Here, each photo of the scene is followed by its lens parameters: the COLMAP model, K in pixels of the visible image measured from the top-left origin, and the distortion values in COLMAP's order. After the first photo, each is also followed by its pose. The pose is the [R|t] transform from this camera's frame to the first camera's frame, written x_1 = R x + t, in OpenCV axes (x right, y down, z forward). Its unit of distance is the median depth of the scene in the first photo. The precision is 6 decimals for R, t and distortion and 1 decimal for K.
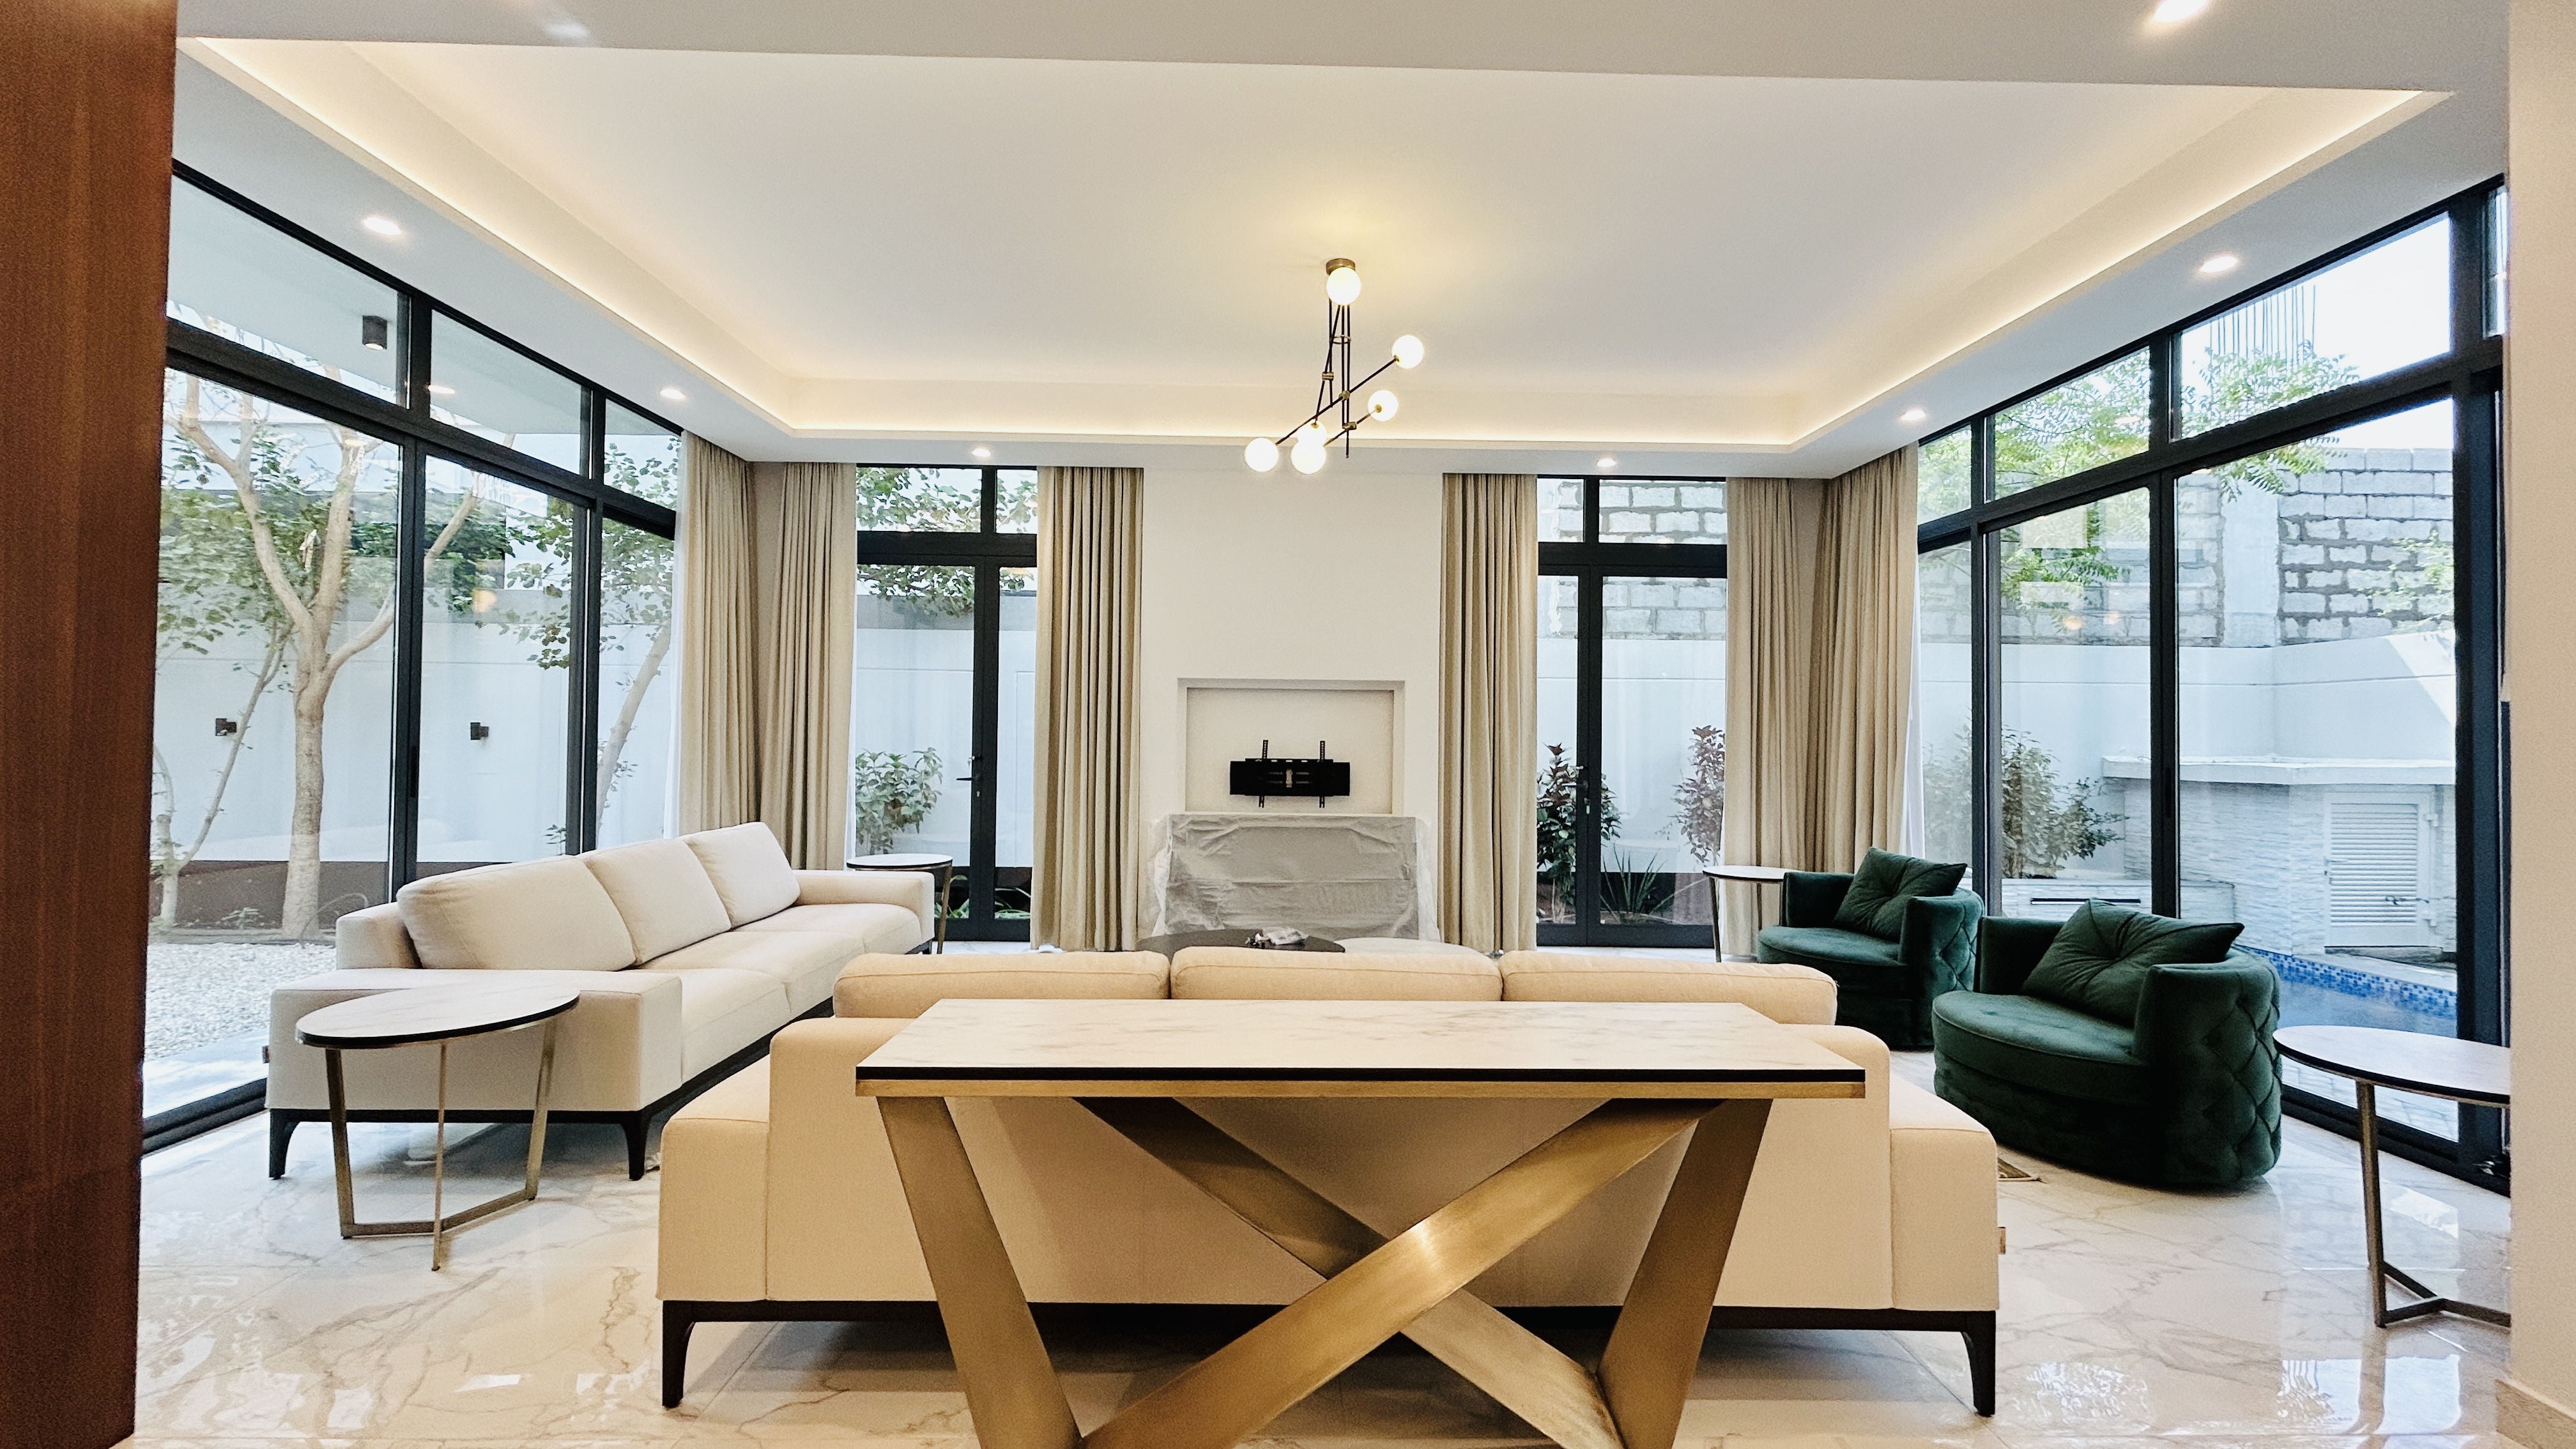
lens RADIAL K [[1035.7, 0, 1283.5], [0, 1035.7, 722.0], [0, 0, 1]] dist [0.002586, 0.000412]
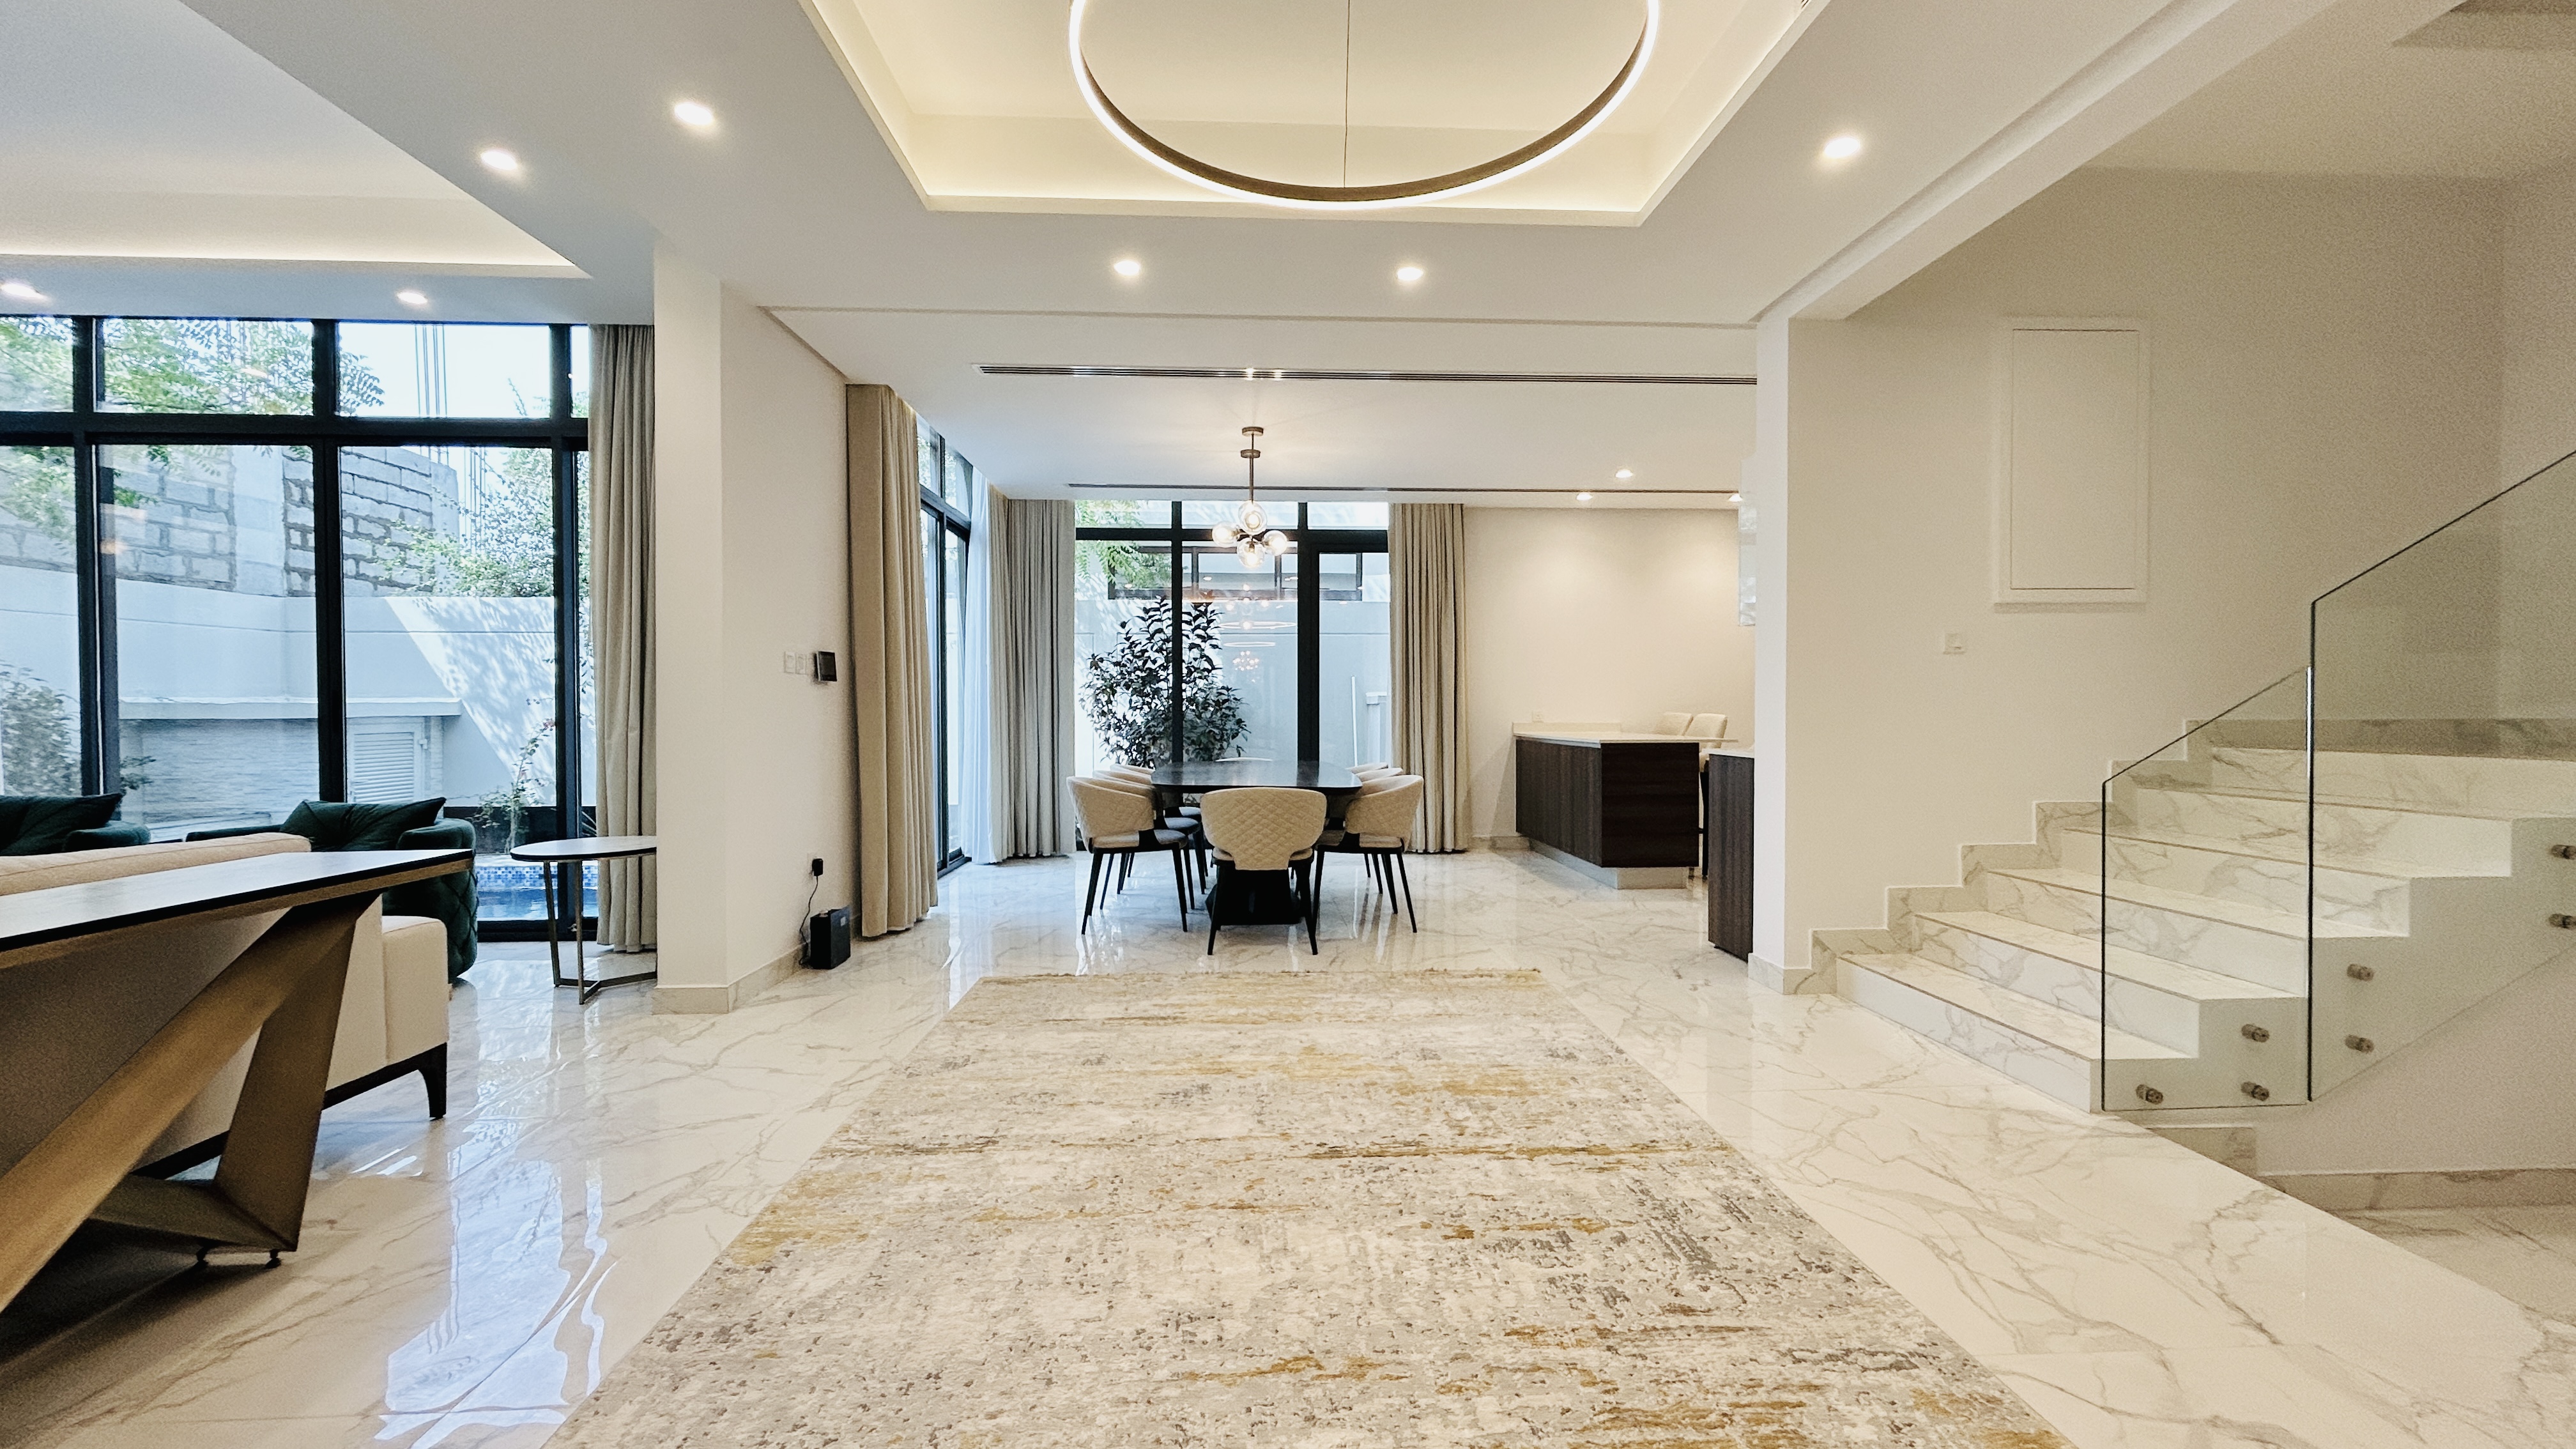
lens RADIAL K [[1035.7, 0, 1288.9], [0, 1035.7, 720.4], [0, 0, 1]] dist [0.002586, 0.000412]
pose [[-0.028748, -0.023460, 0.999311, -0.171255], [-0.014664, 0.999627, 0.023045, 0.016640], [-0.999479, -0.013991, -0.029082, -0.025187]]
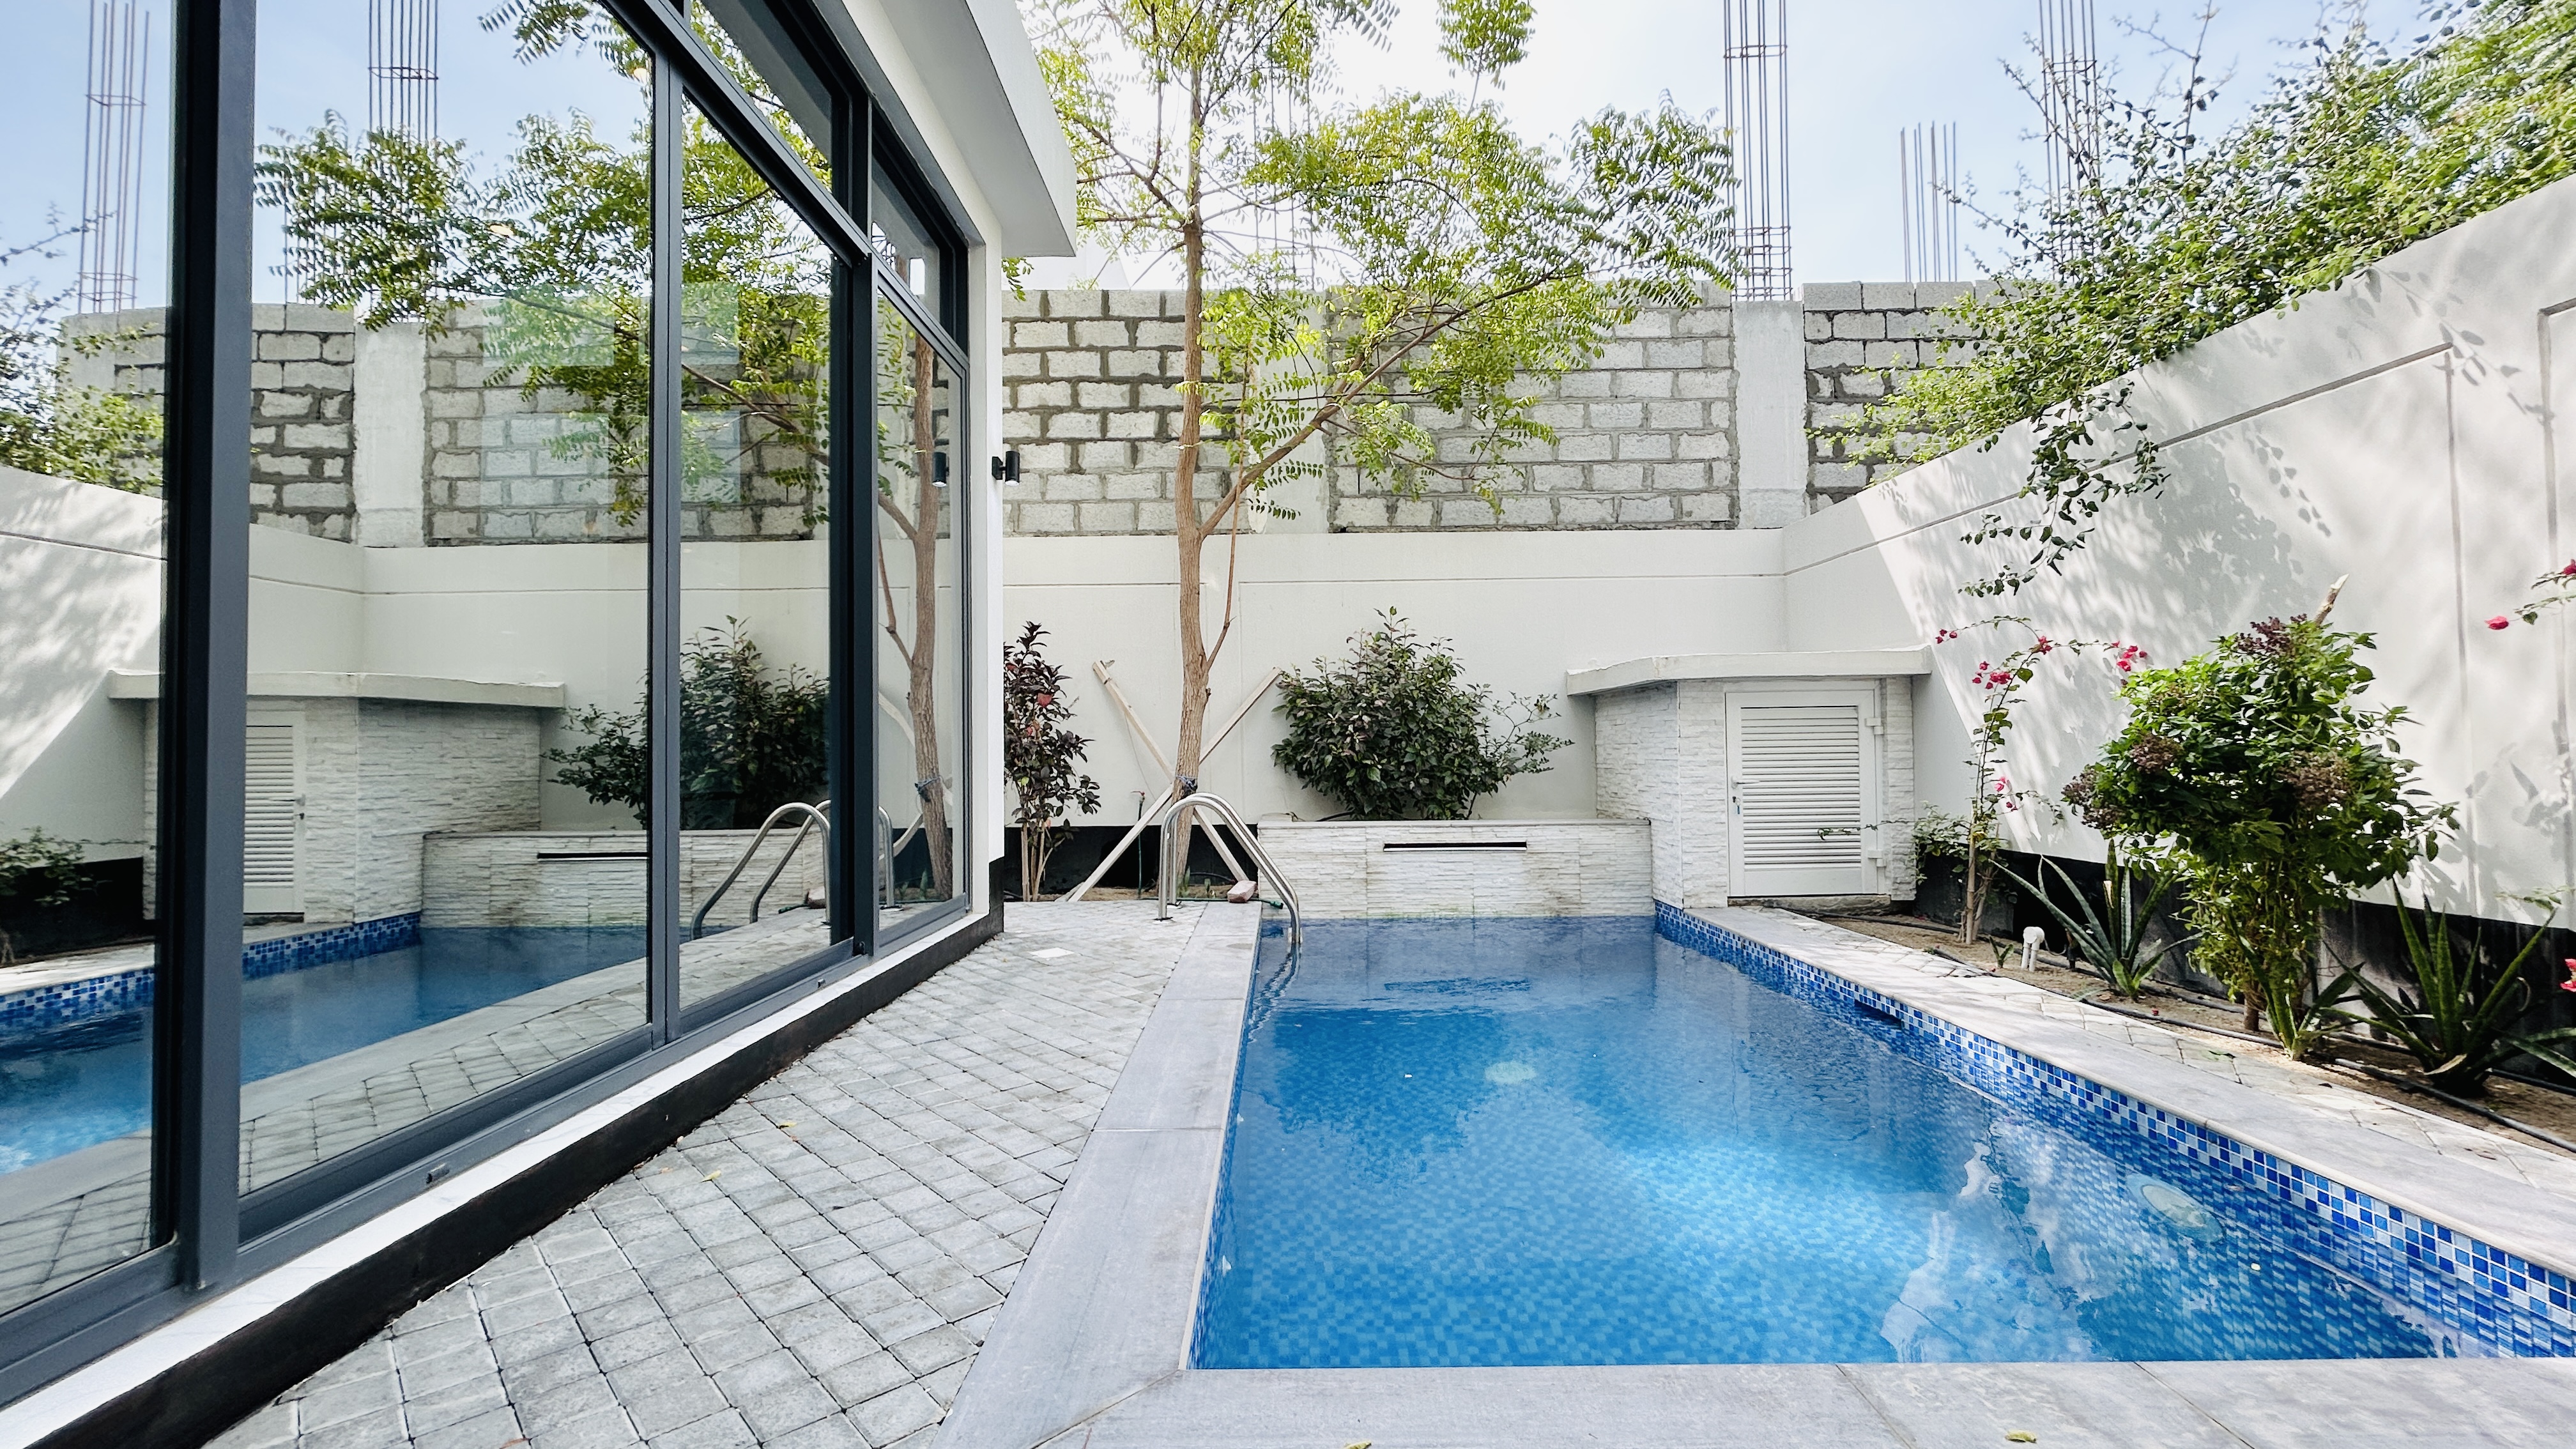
lens RADIAL K [[1035.7, 0, 1293.5], [0, 1035.7, 708.7], [0, 0, 1]] dist [0.002586, 0.000412]
pose [[0.999570, -0.026828, -0.011803, 0.582445], [0.026649, 0.999531, -0.015062, 0.068938], [0.012201, 0.014741, 0.999817, 0.202200]]
